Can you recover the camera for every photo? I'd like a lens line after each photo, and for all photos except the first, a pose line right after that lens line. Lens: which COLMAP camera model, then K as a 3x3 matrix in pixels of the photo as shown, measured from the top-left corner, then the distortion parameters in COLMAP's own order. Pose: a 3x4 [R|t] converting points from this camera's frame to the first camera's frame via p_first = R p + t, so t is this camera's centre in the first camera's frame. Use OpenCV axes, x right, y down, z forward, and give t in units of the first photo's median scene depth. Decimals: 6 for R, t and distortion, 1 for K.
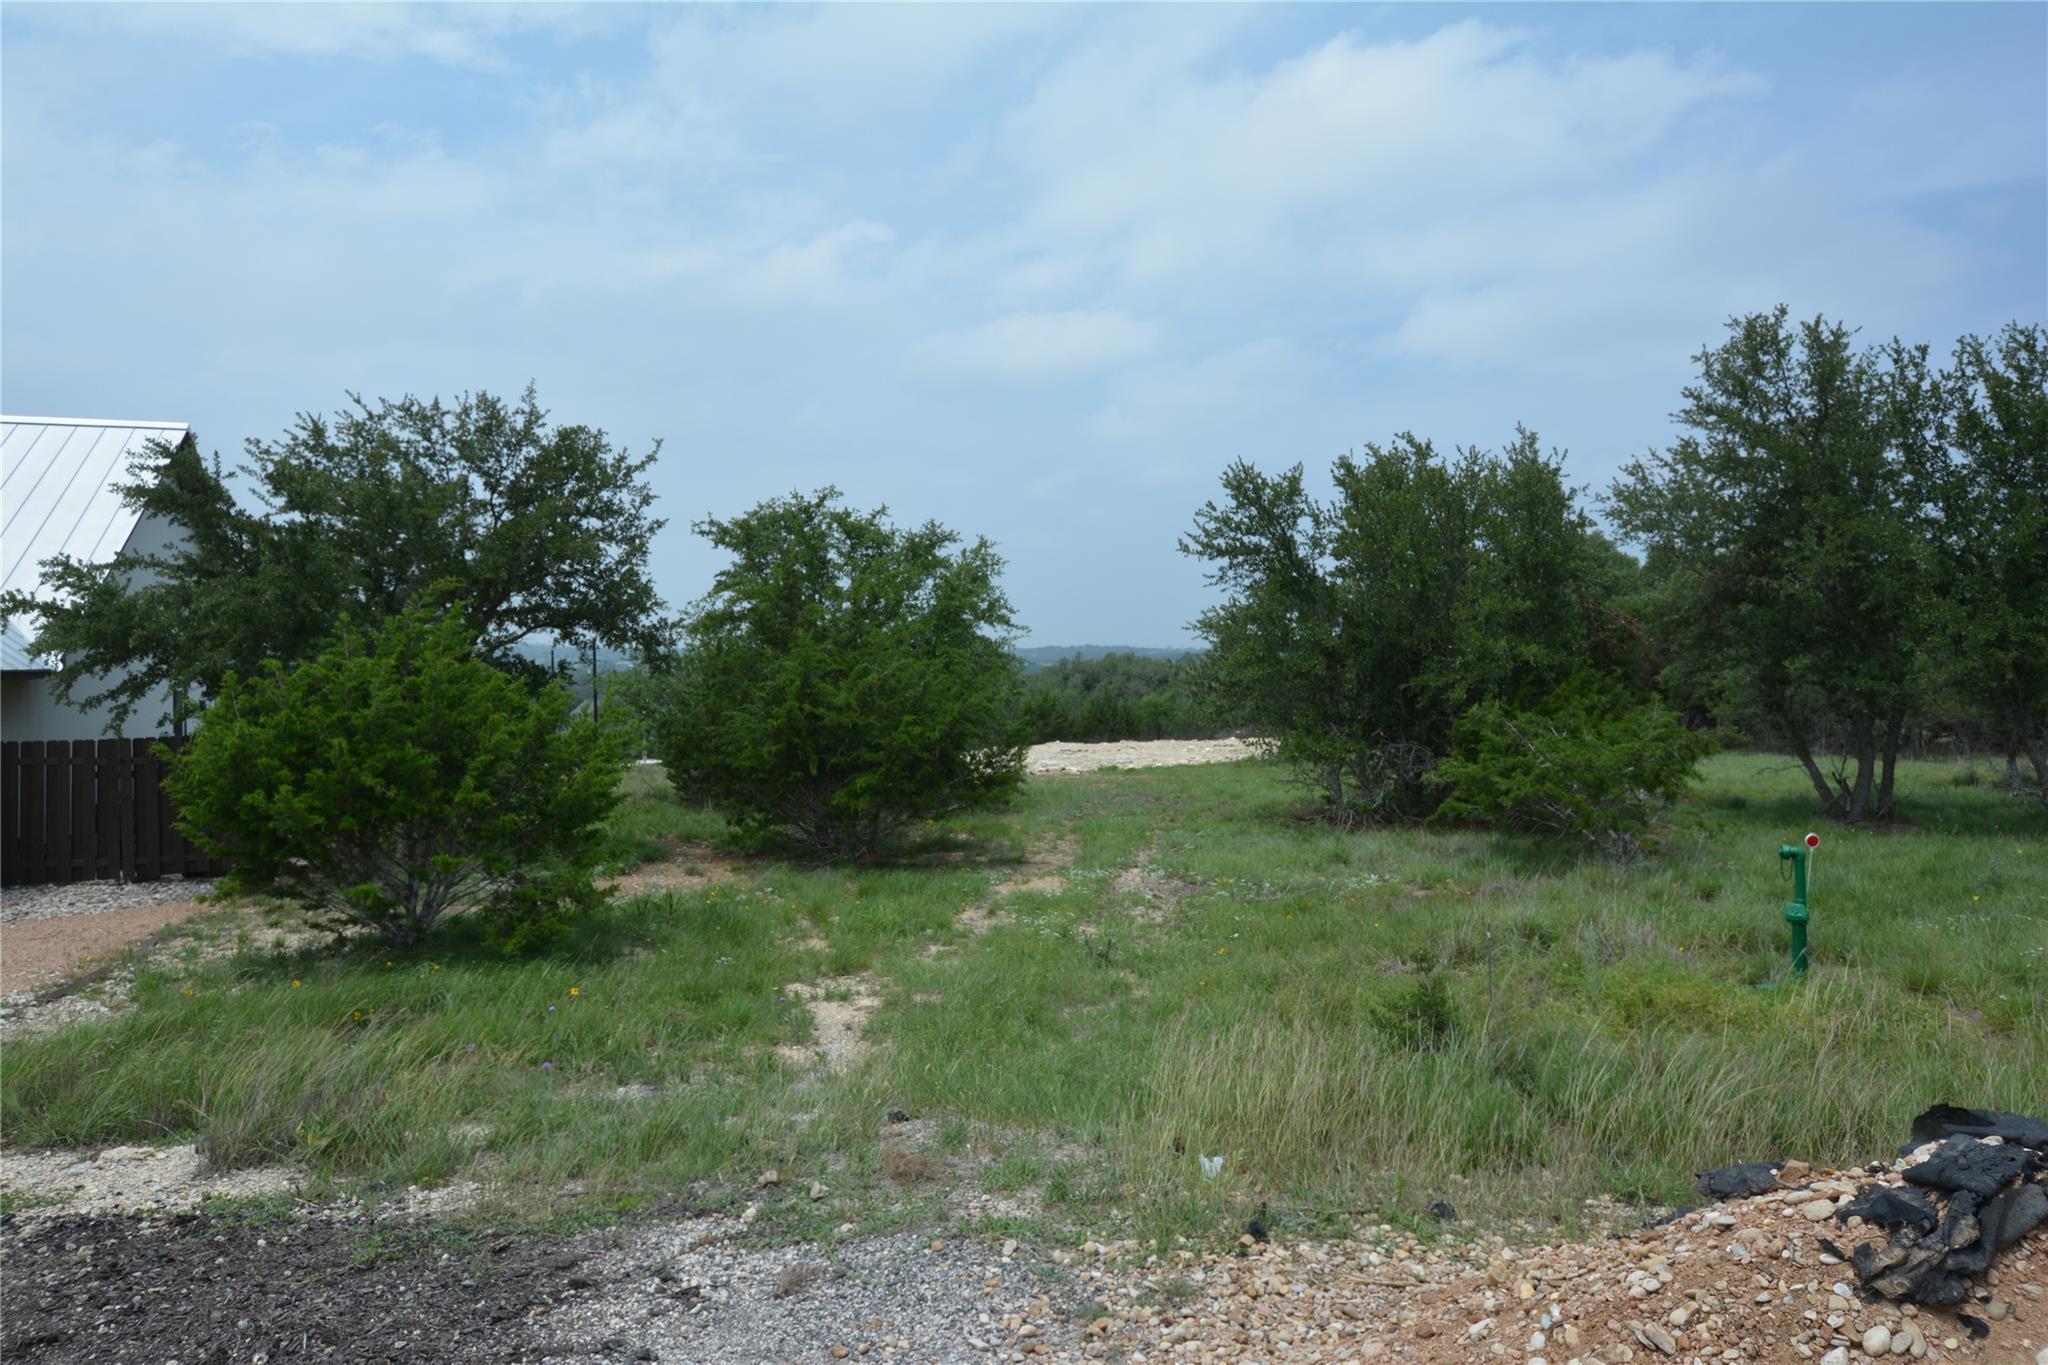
lens RADIAL K [[1307.2, 0, 1075.2], [0, 1307.2, 640.2], [0, 0, 1]] dist [-0.005360, 0.152328]
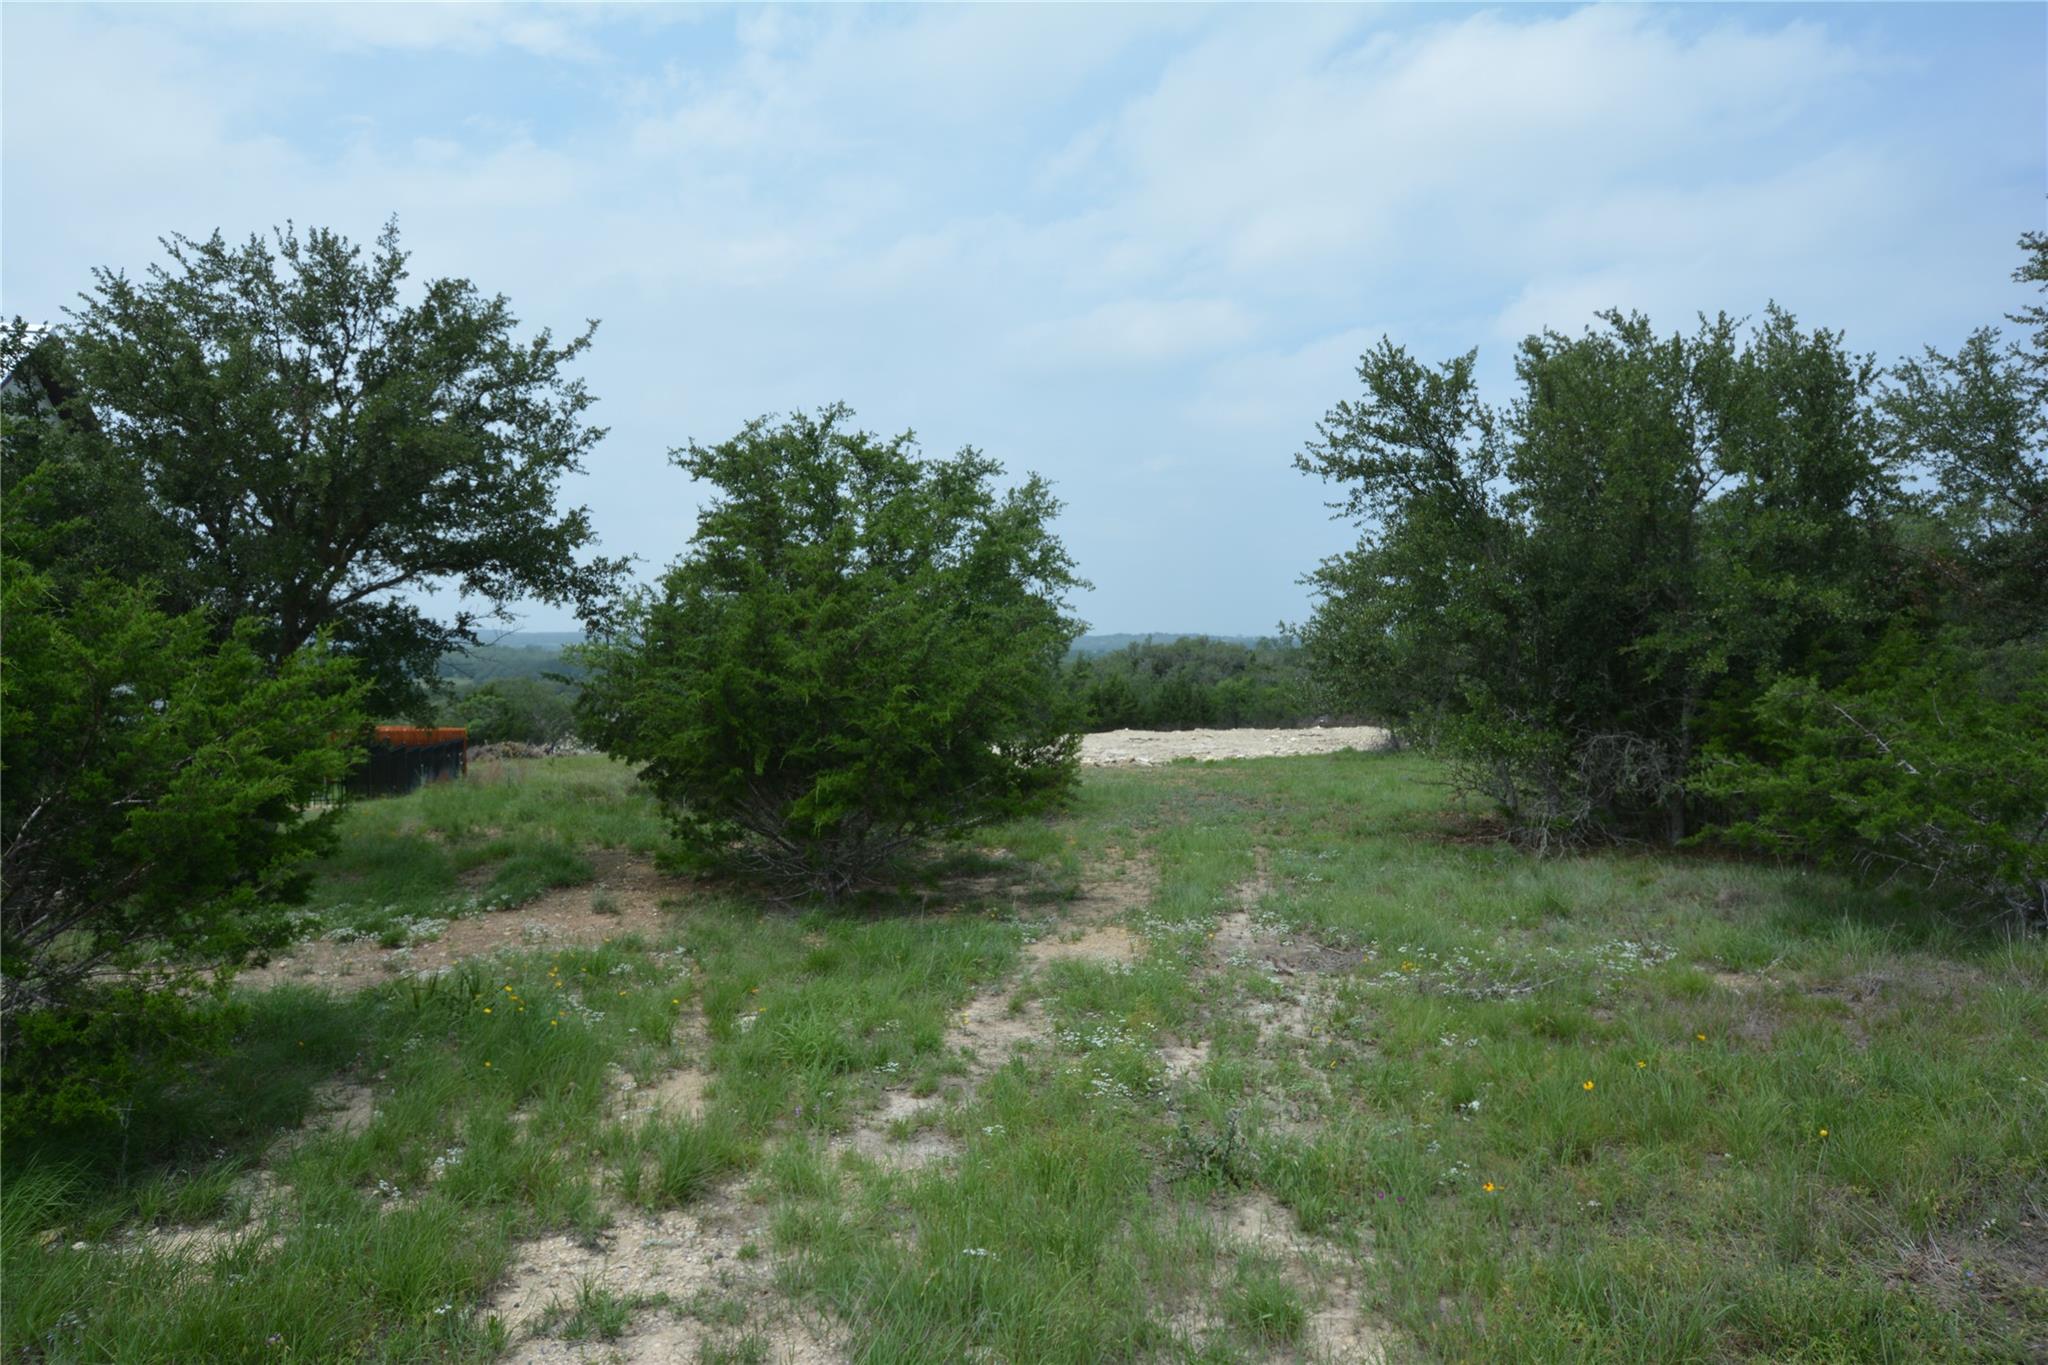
lens RADIAL K [[1288.4, 0, 1024.0], [0, 1288.4, 682.5], [0, 0, 1]] dist [0.048095, -0.041466]
pose [[0.995659, 0.006631, -0.092842, -0.003639], [-0.002794, 0.999139, 0.041399, 0.020993], [0.093037, -0.040959, 0.994820, 0.259984]]
